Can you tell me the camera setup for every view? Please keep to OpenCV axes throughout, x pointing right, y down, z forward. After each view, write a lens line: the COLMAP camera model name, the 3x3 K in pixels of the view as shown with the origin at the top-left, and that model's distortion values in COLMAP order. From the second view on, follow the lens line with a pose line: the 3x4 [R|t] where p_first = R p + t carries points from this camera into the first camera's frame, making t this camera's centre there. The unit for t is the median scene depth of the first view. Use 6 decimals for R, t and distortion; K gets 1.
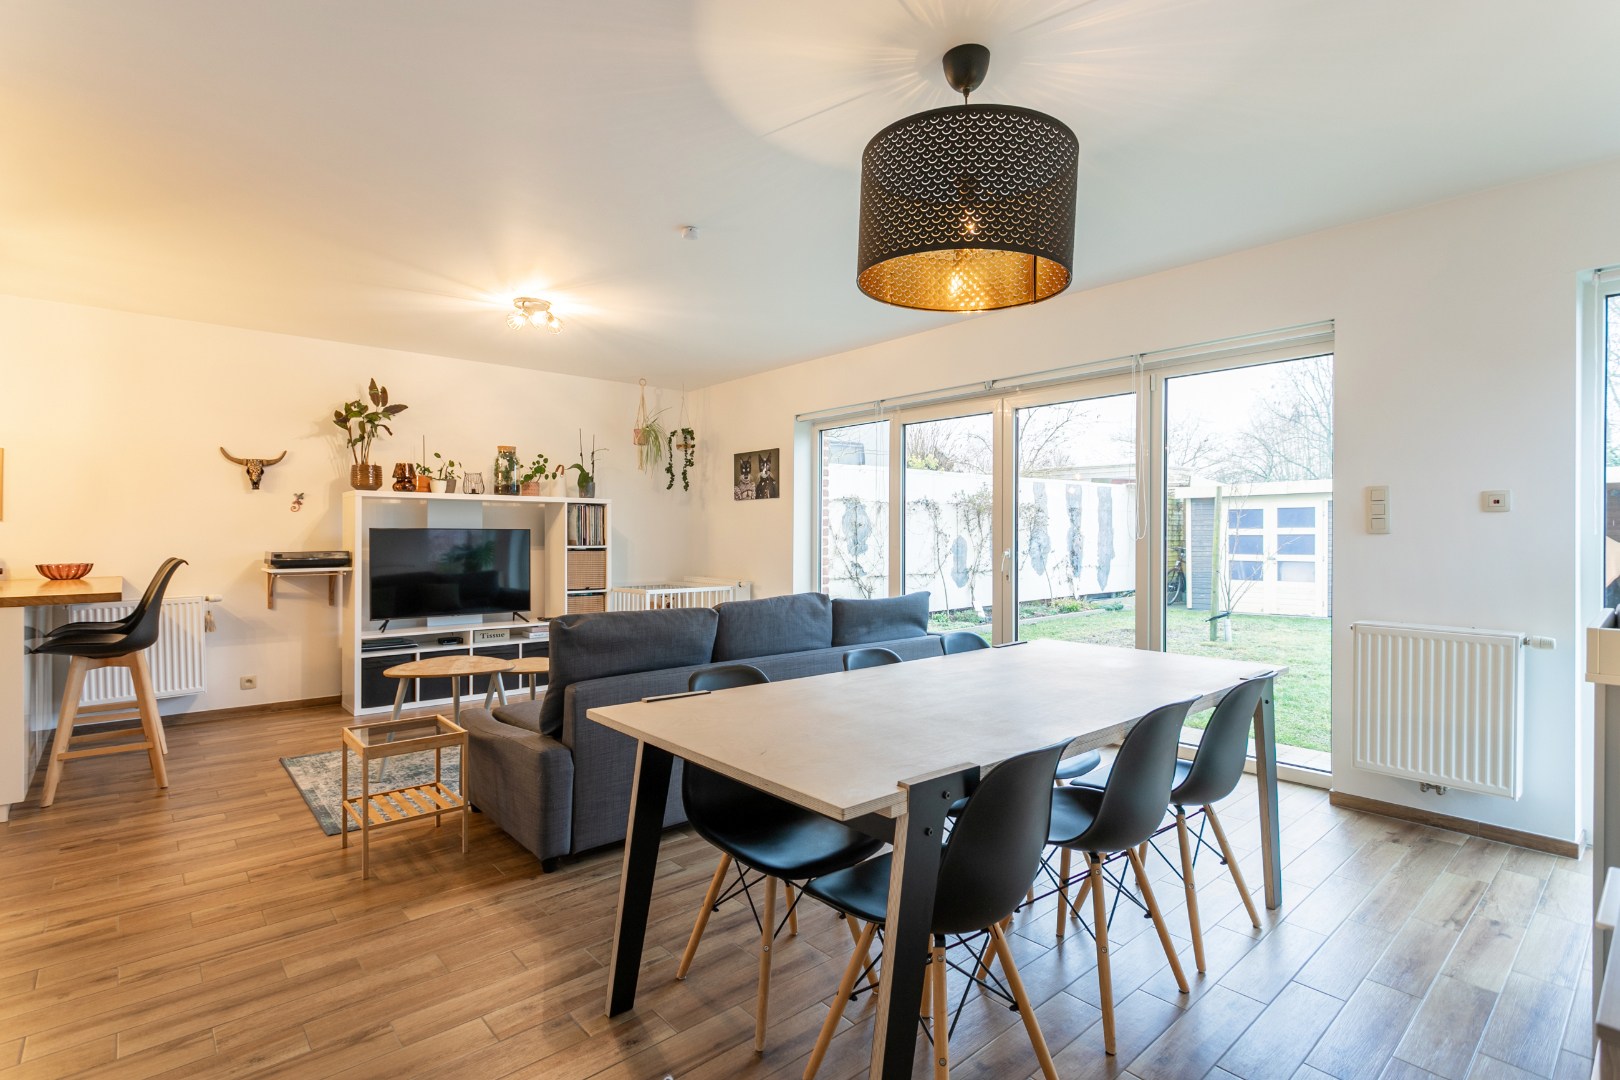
lens RADIAL K [[776.6, 0, 805.8], [0, 776.6, 537.0], [0, 0, 1]] dist [-0.001524, 0.000576]
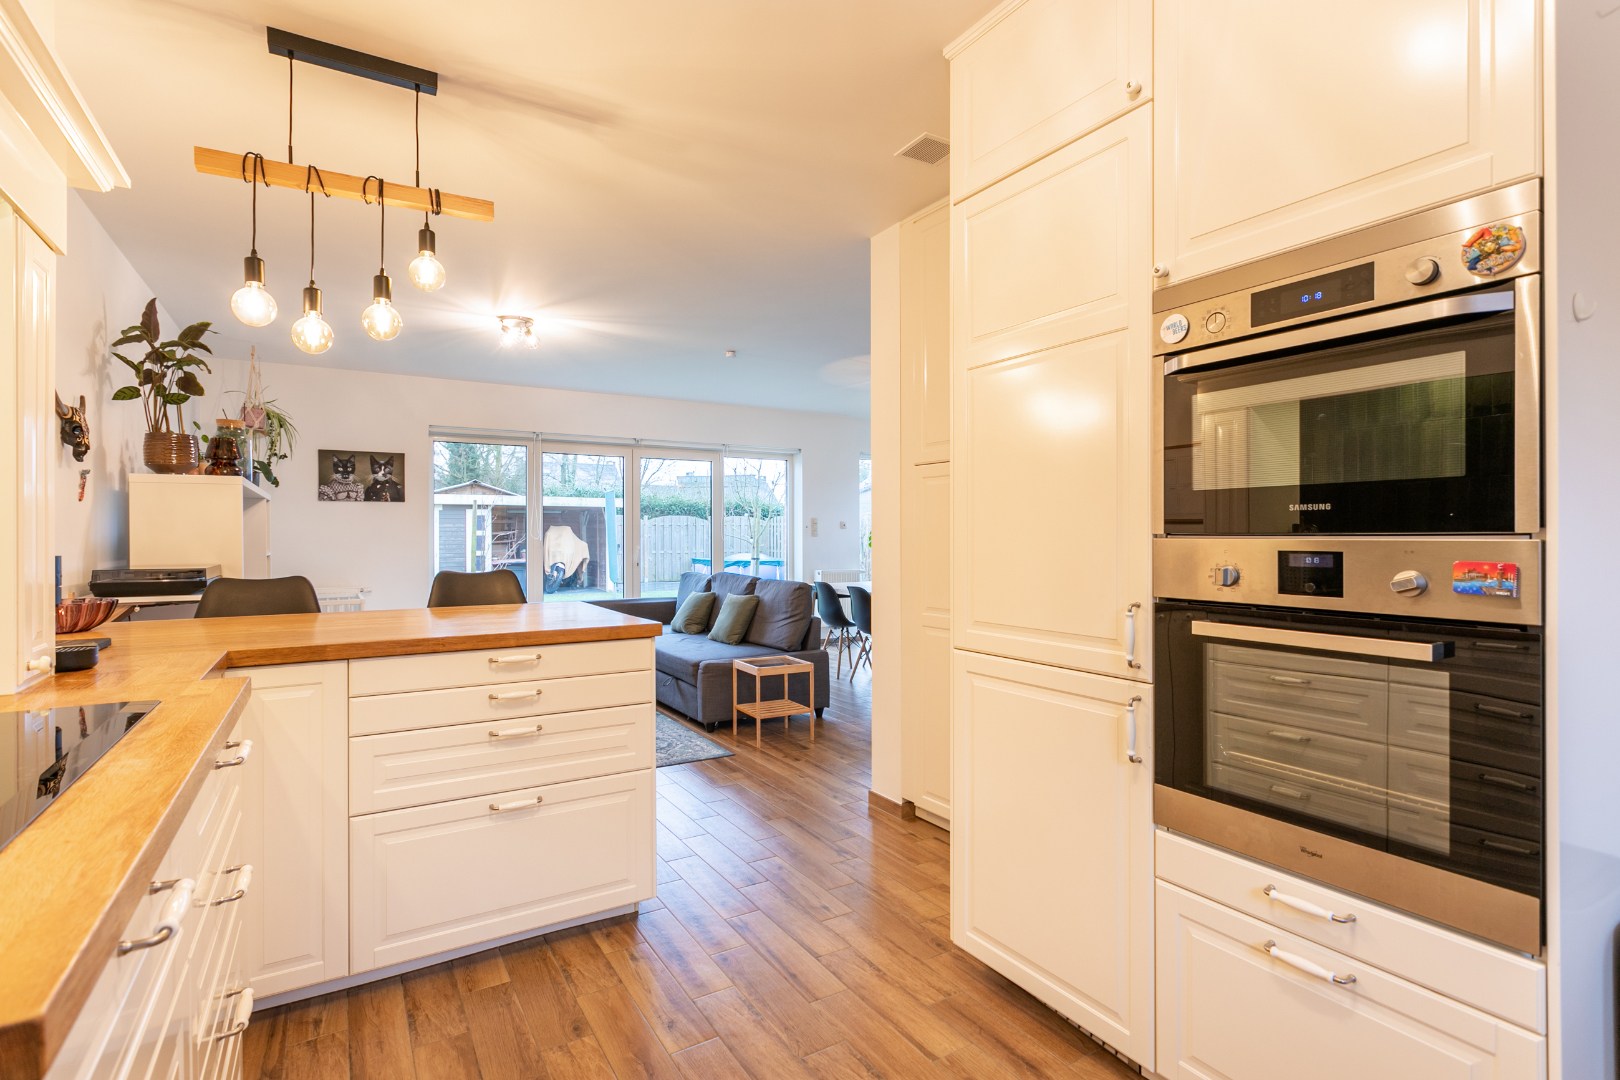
lens RADIAL K [[776.6, 0, 805.8], [0, 776.6, 537.0], [0, 0, 1]] dist [-0.001524, 0.000576]
pose [[0.172114, -0.002982, 0.985073, -1.010732], [0.004939, 0.999985, 0.002164, -0.004436], [-0.985065, 0.004492, 0.172126, 0.326373]]
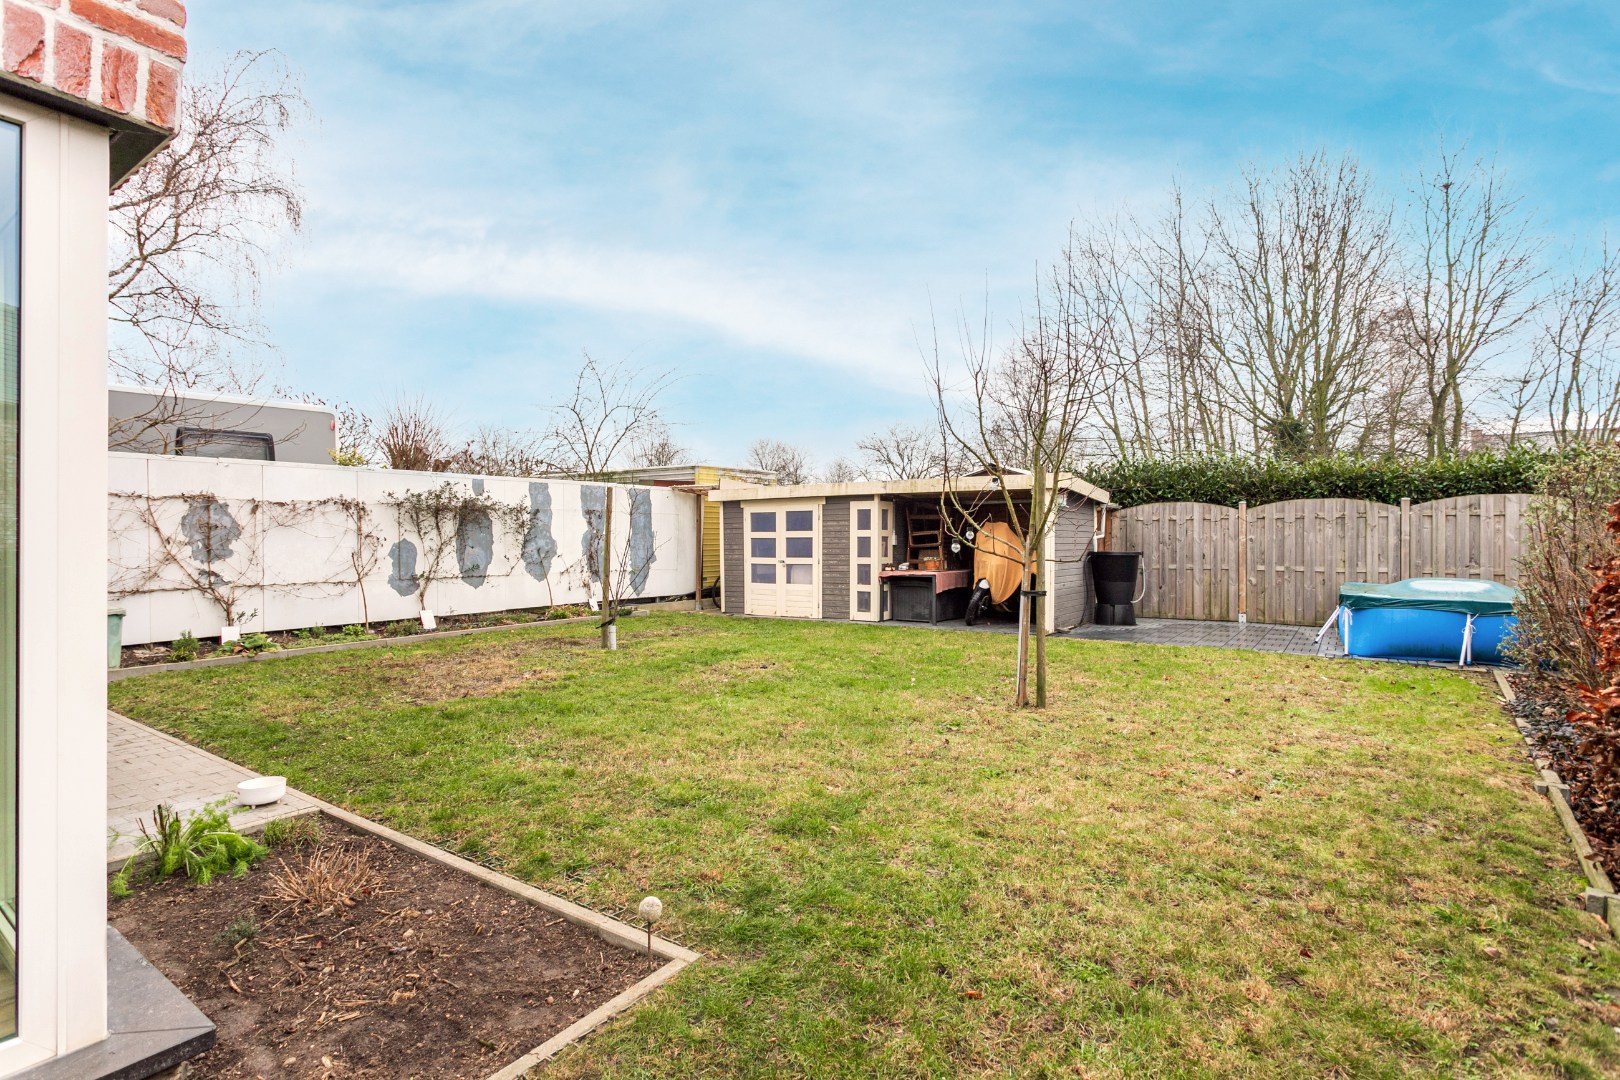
lens RADIAL K [[776.6, 0, 805.8], [0, 776.6, 537.0], [0, 0, 1]] dist [-0.001524, 0.000576]
pose [[0.971952, 0.000489, 0.235180, 0.810370], [0.000372, 0.999993, -0.003613, -0.001293], [-0.235180, 0.003599, 0.971945, 0.012805]]
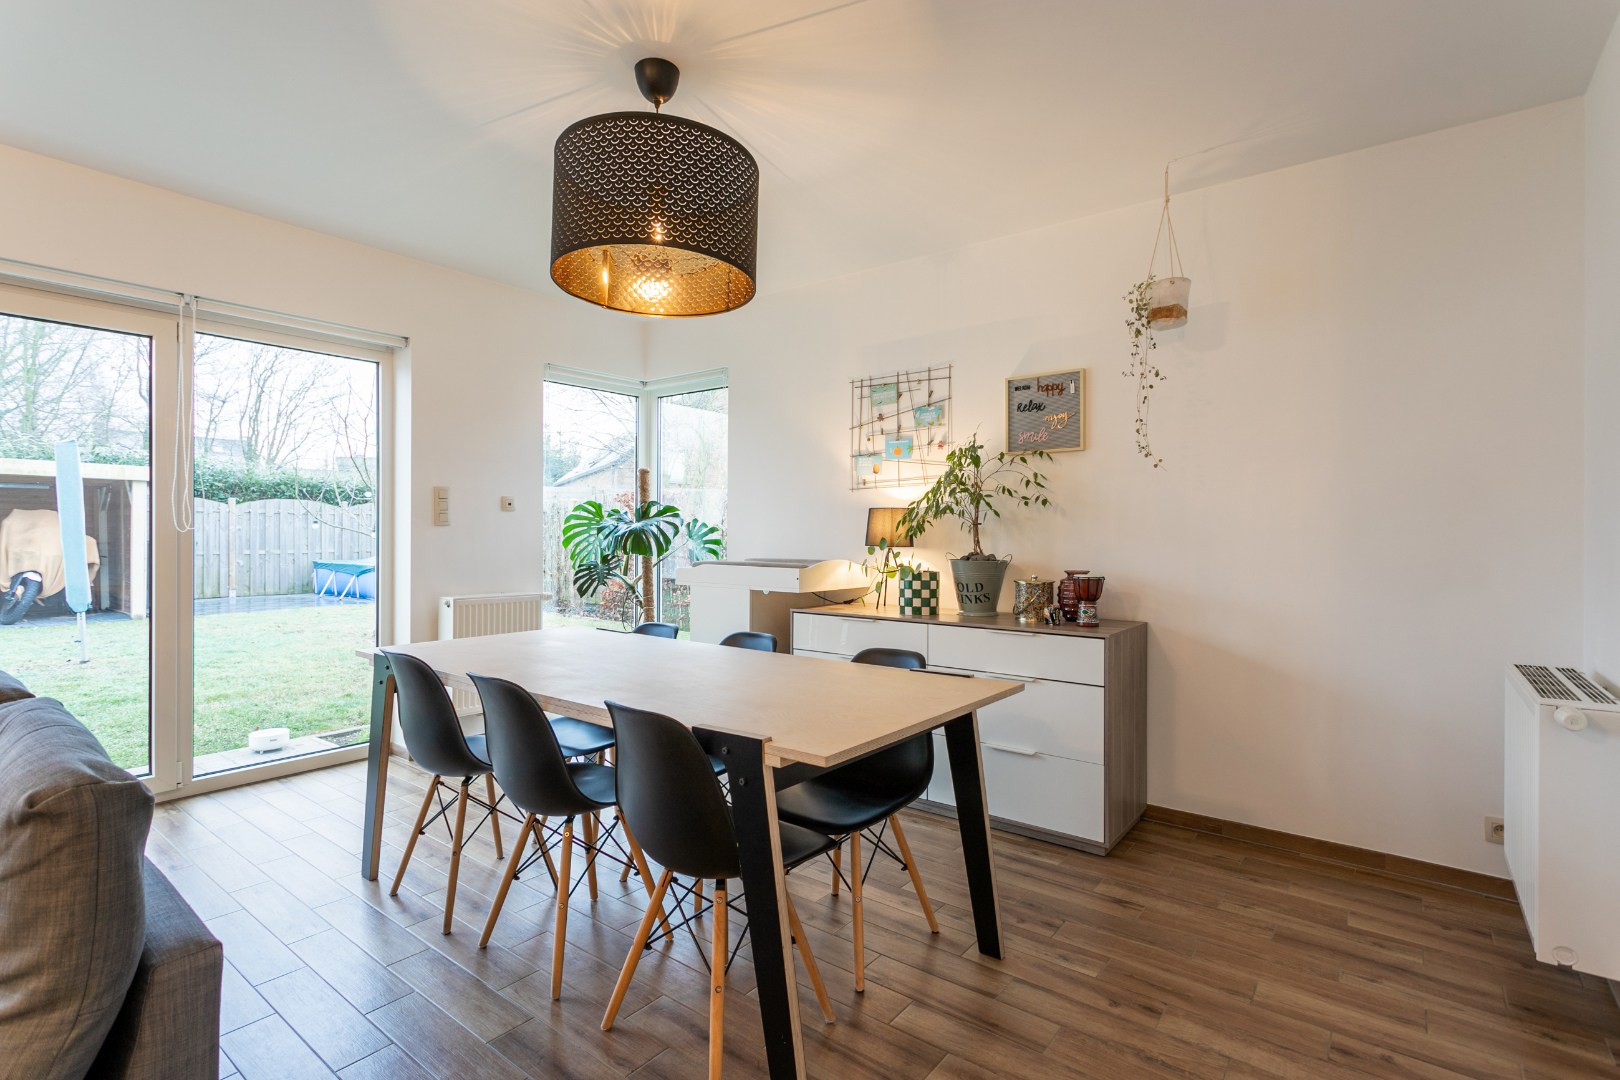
lens RADIAL K [[776.6, 0, 805.8], [0, 776.6, 537.0], [0, 0, 1]] dist [-0.001524, 0.000576]
pose [[-0.187342, -0.007019, 0.982270, -0.321282], [-0.001703, 0.999975, 0.006821, 0.002462], [-0.982293, -0.000395, -0.187349, 0.370888]]
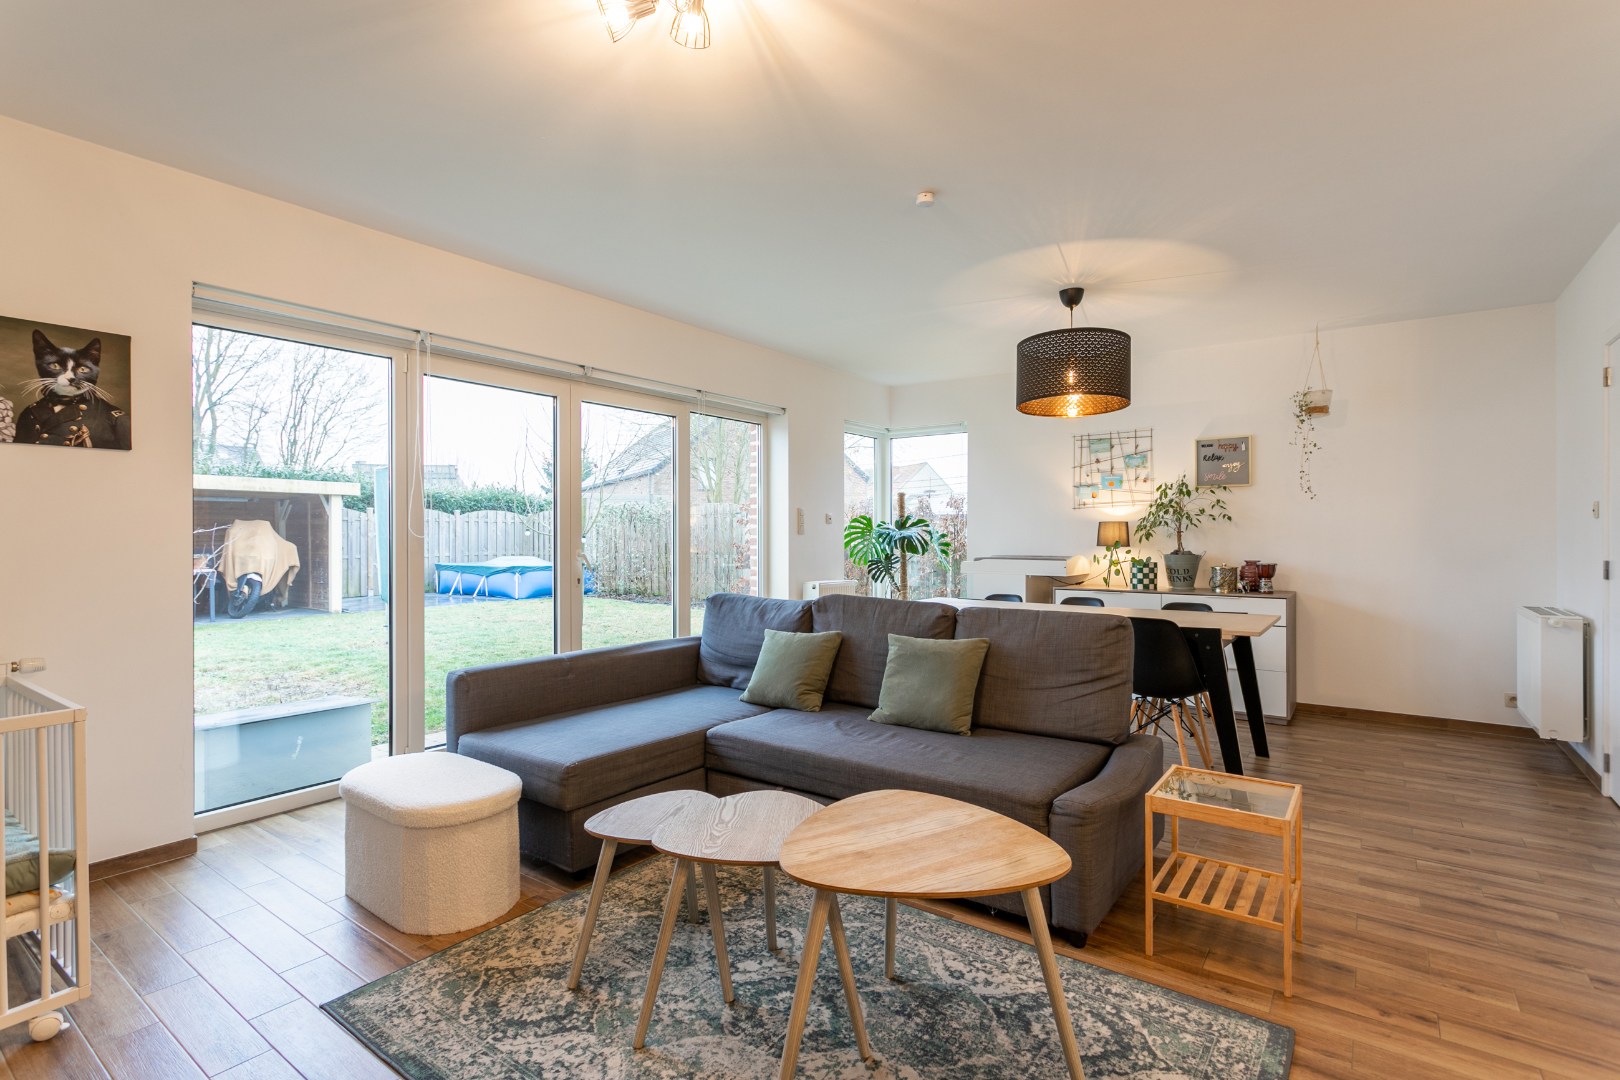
lens RADIAL K [[776.2, 0, 803.7], [0, 776.2, 536.4], [0, 0, 1]] dist [0.001544, -0.000621]
pose [[-0.216351, -0.002107, 0.976313, -0.578084], [0.003634, 0.999989, 0.002964, -0.002450], [-0.976309, 0.004189, -0.216341, 0.773633]]
